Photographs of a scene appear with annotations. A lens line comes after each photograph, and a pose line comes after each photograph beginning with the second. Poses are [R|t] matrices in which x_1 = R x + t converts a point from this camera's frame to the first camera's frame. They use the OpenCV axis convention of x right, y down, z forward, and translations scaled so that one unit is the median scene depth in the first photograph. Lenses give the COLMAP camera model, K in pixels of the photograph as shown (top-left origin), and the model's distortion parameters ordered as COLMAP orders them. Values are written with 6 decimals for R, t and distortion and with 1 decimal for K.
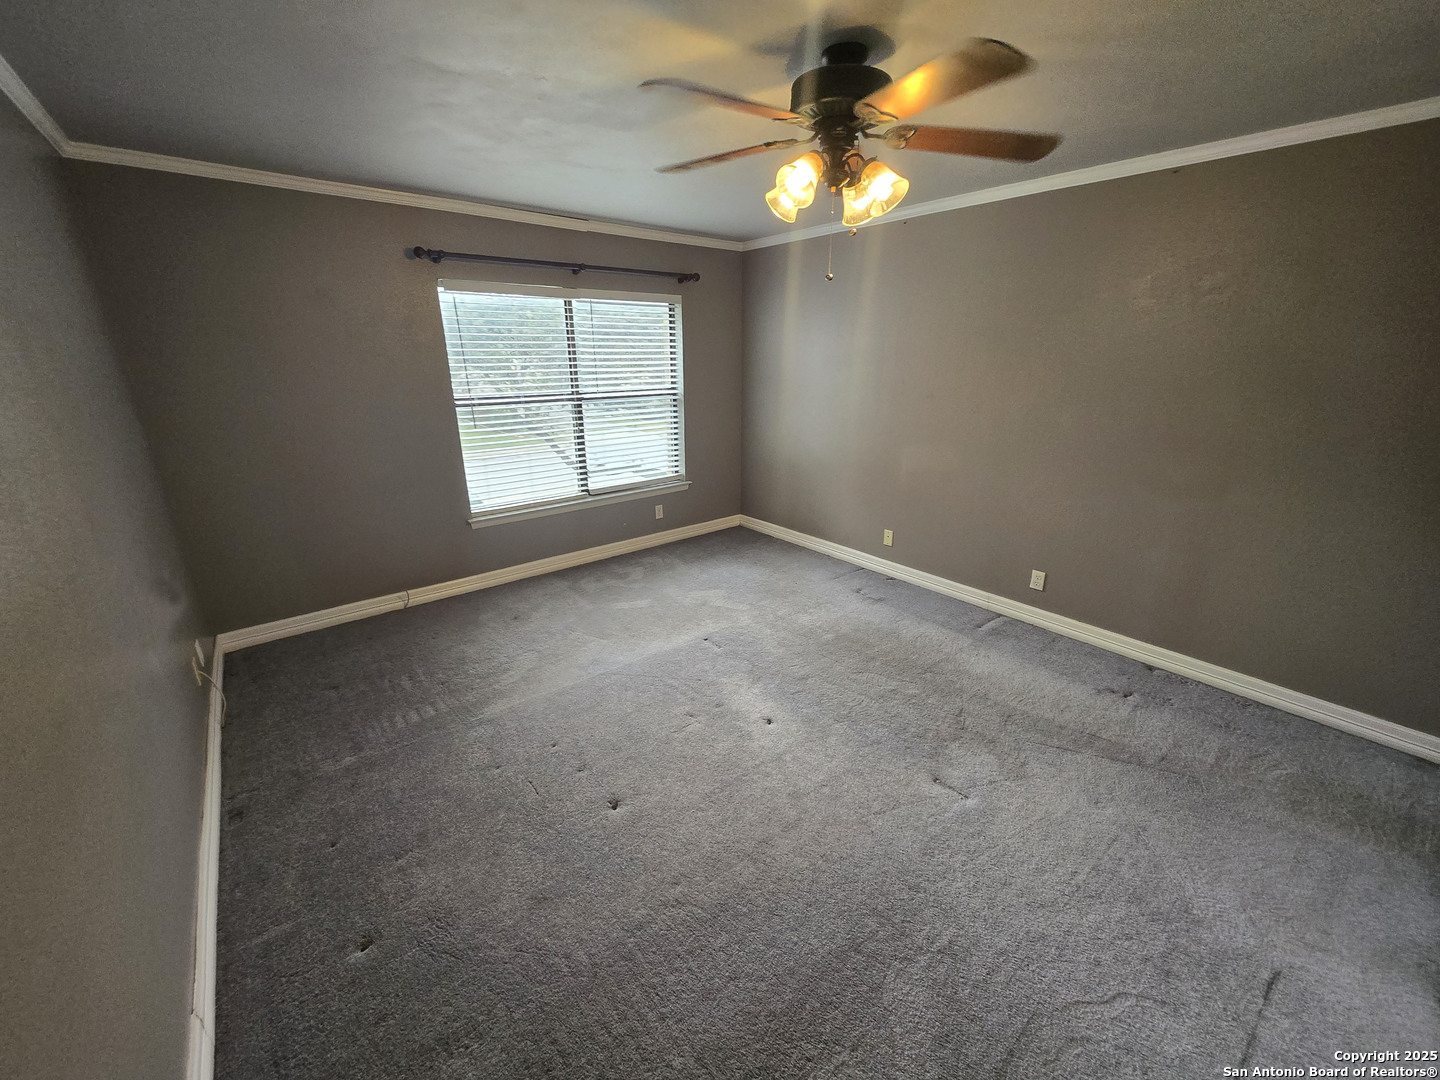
lens RADIAL K [[562.4, 0, 713.1], [0, 562.4, 543.8], [0, 0, 1]] dist [-0.000230, 0.000043]
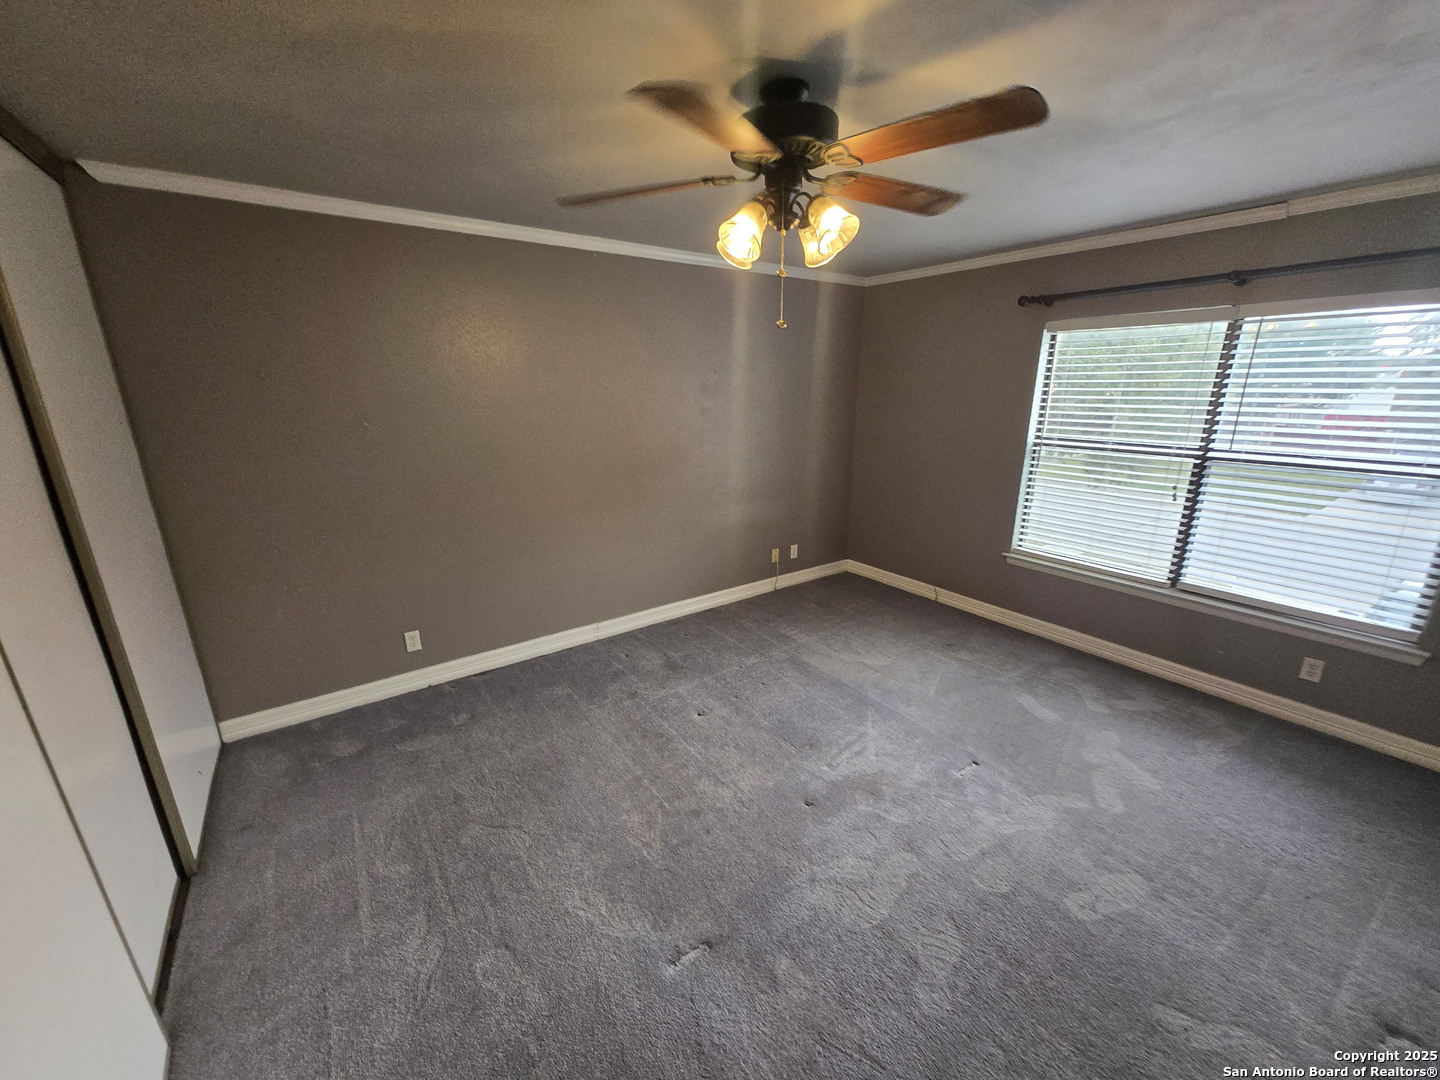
lens RADIAL K [[562.4, 0, 713.1], [0, 562.4, 543.8], [0, 0, 1]] dist [-0.000230, 0.000043]
pose [[-0.058473, 0.282158, -0.957584, 0.542153], [-0.316708, 0.904430, 0.285835, -0.171873], [0.946719, 0.319988, 0.036477, 0.433617]]
